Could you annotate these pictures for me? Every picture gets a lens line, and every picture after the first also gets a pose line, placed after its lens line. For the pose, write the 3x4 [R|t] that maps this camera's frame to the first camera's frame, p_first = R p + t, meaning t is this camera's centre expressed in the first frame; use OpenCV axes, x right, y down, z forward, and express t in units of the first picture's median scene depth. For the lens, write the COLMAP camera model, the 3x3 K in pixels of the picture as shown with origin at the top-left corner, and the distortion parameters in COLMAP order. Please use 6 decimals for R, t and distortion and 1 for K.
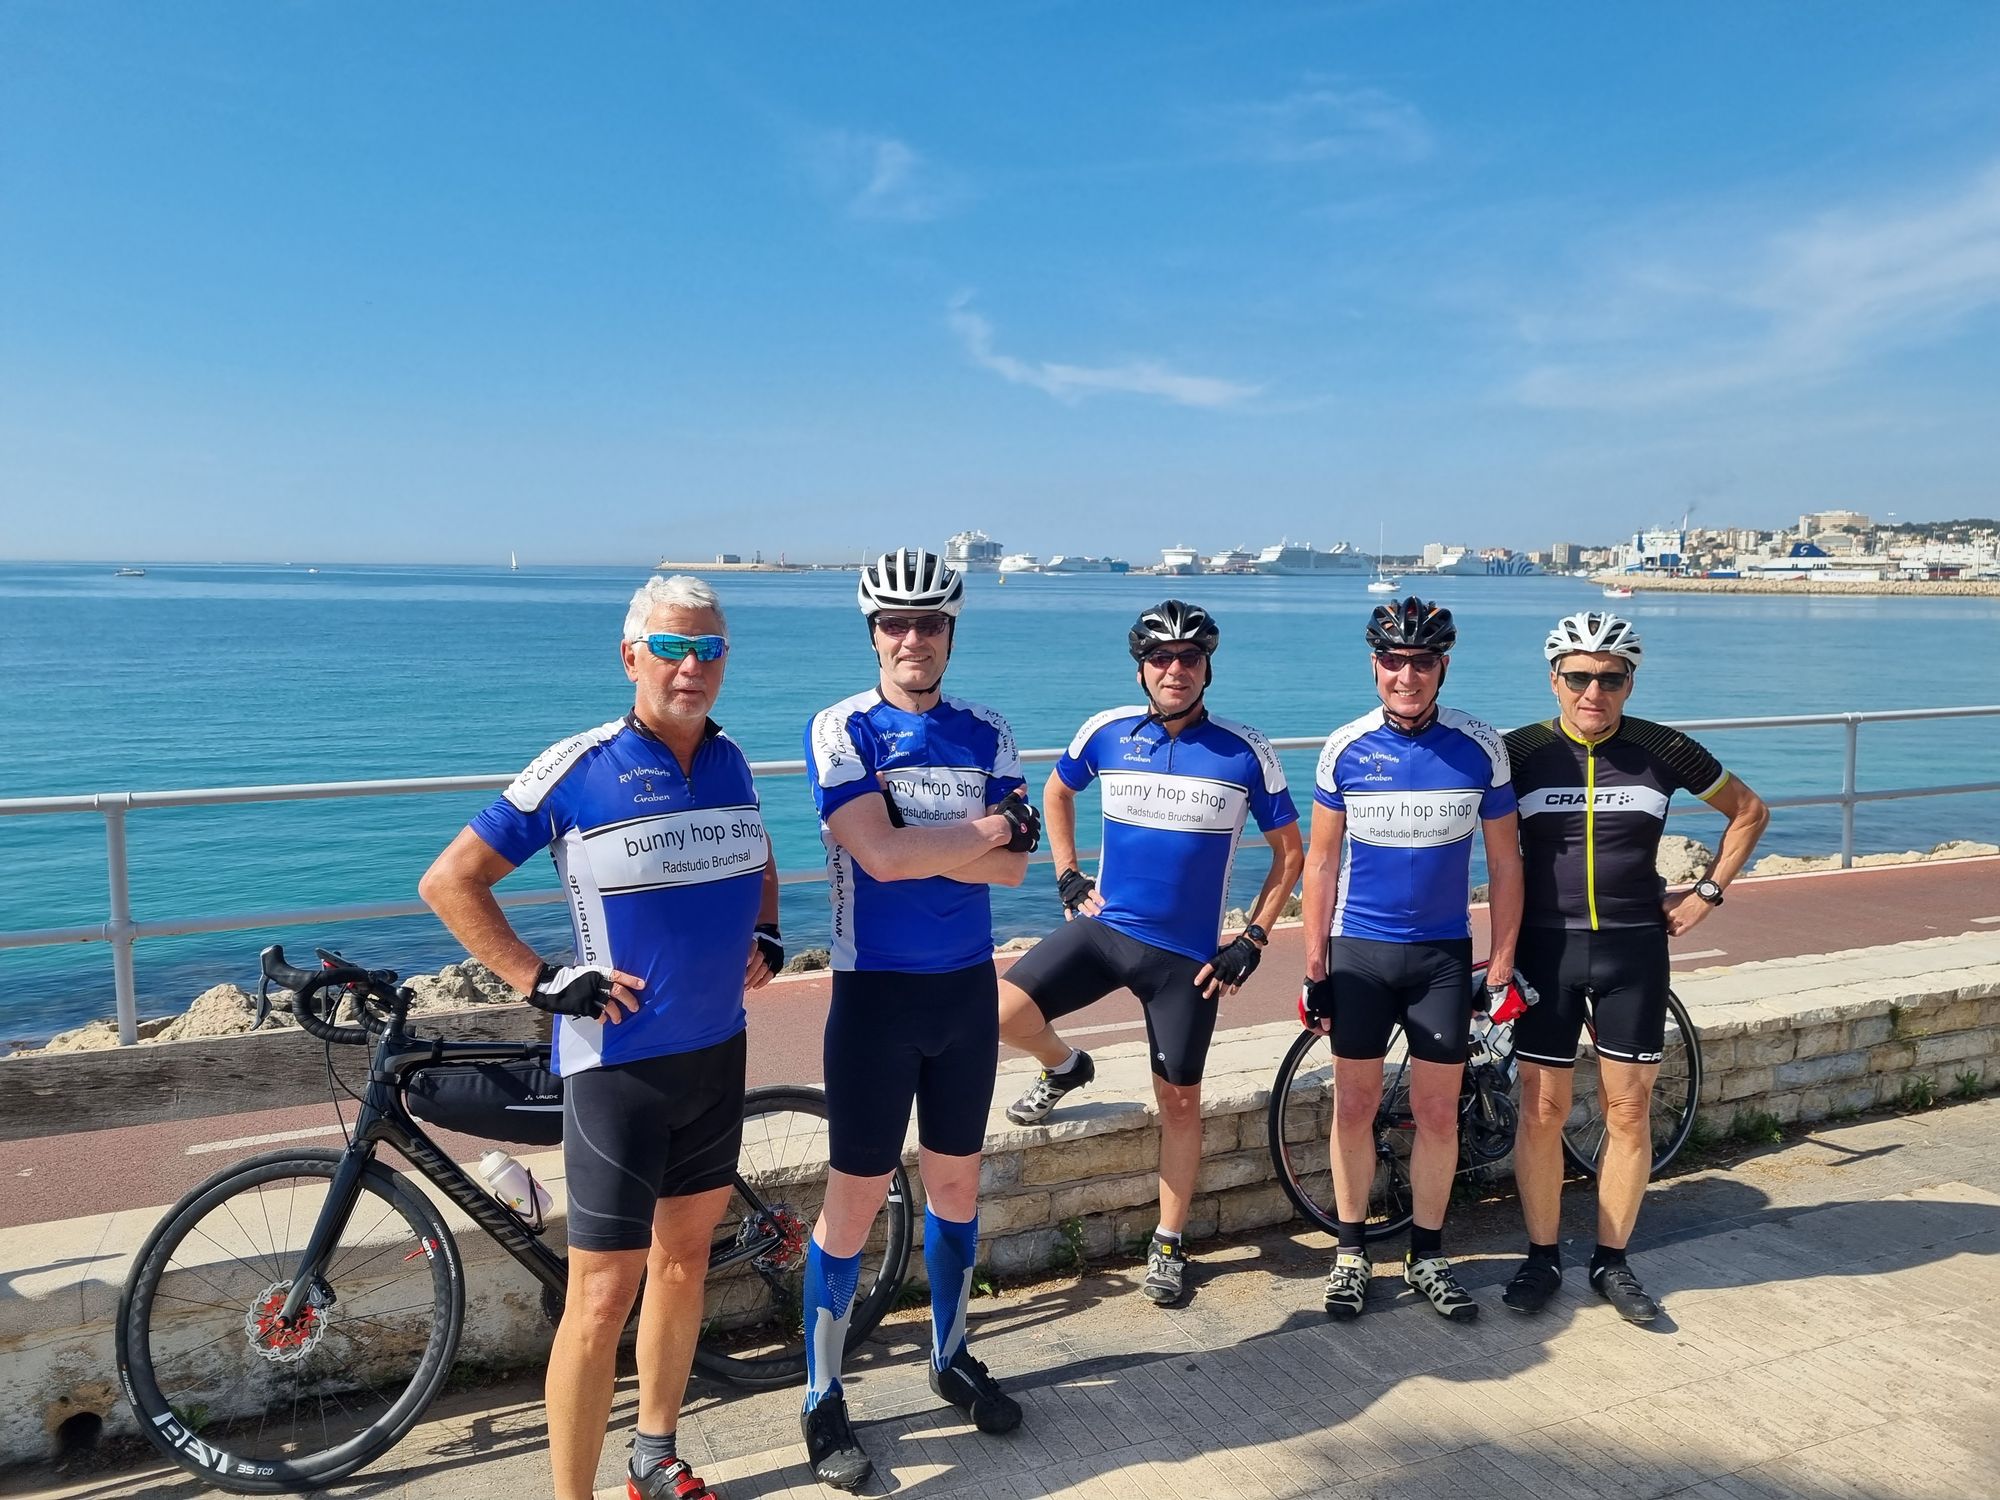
lens RADIAL K [[1508.7, 0, 1022.8], [0, 1508.7, 748.0], [0, 0, 1]] dist [0.052644, -0.051419]
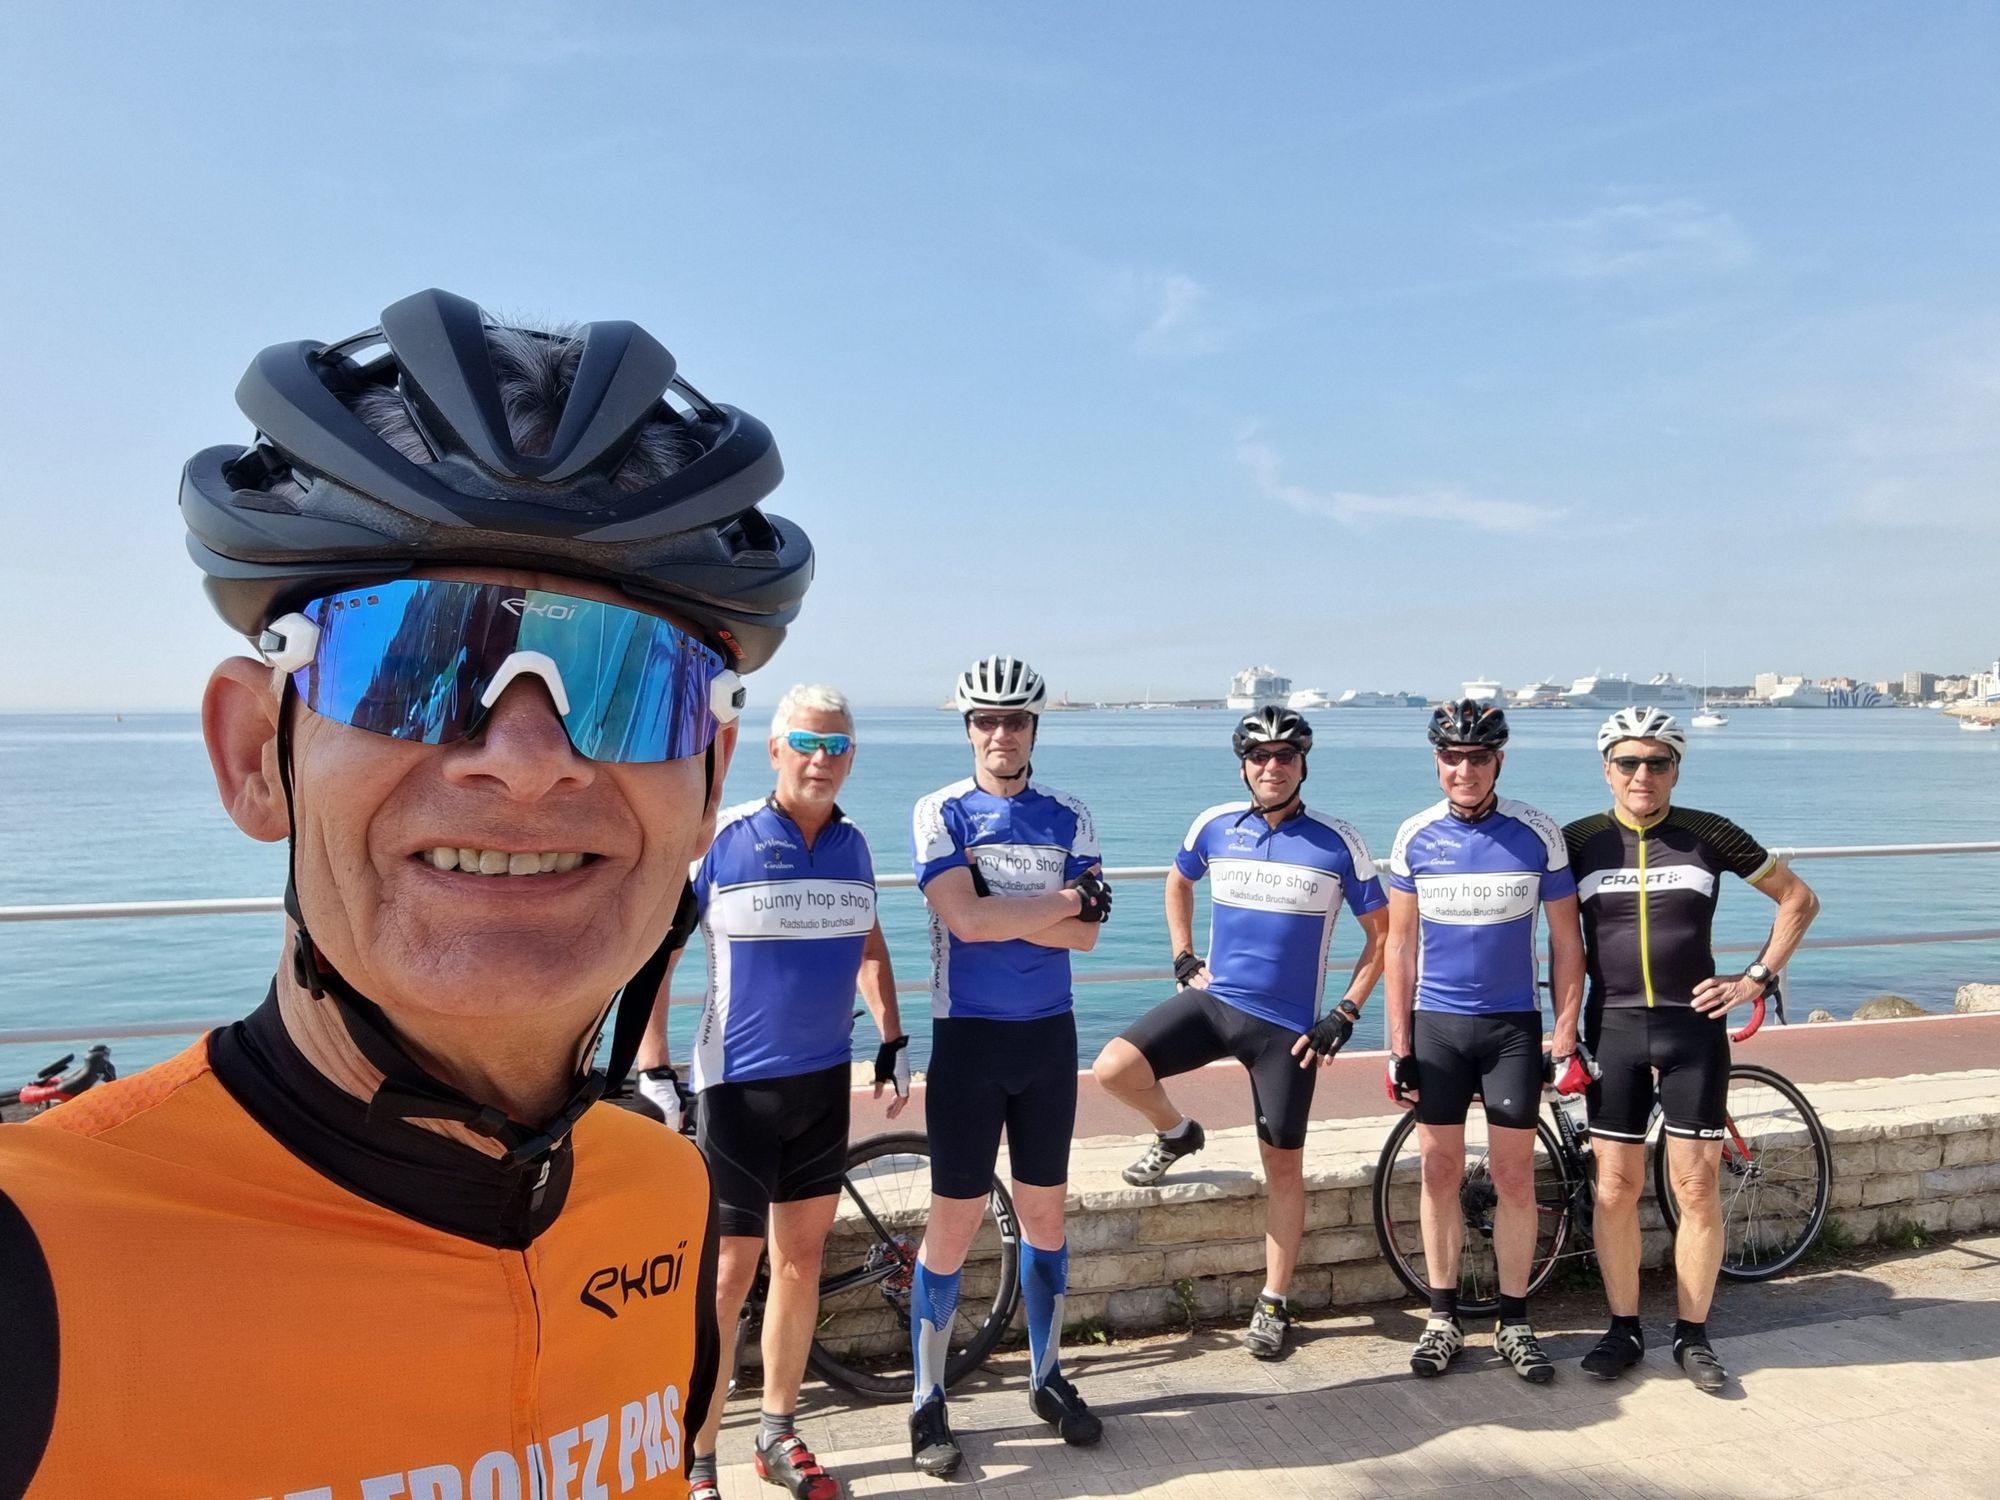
lens RADIAL K [[1577.1, 0, 1061.6], [0, 1577.1, 760.0], [0, 0, 1]] dist [0.012125, 0.004797]
pose [[0.987735, -0.004217, -0.156084, 0.133015], [-0.008840, 0.996522, -0.082861, 0.040530], [0.155890, 0.083225, 0.984262, -0.159942]]
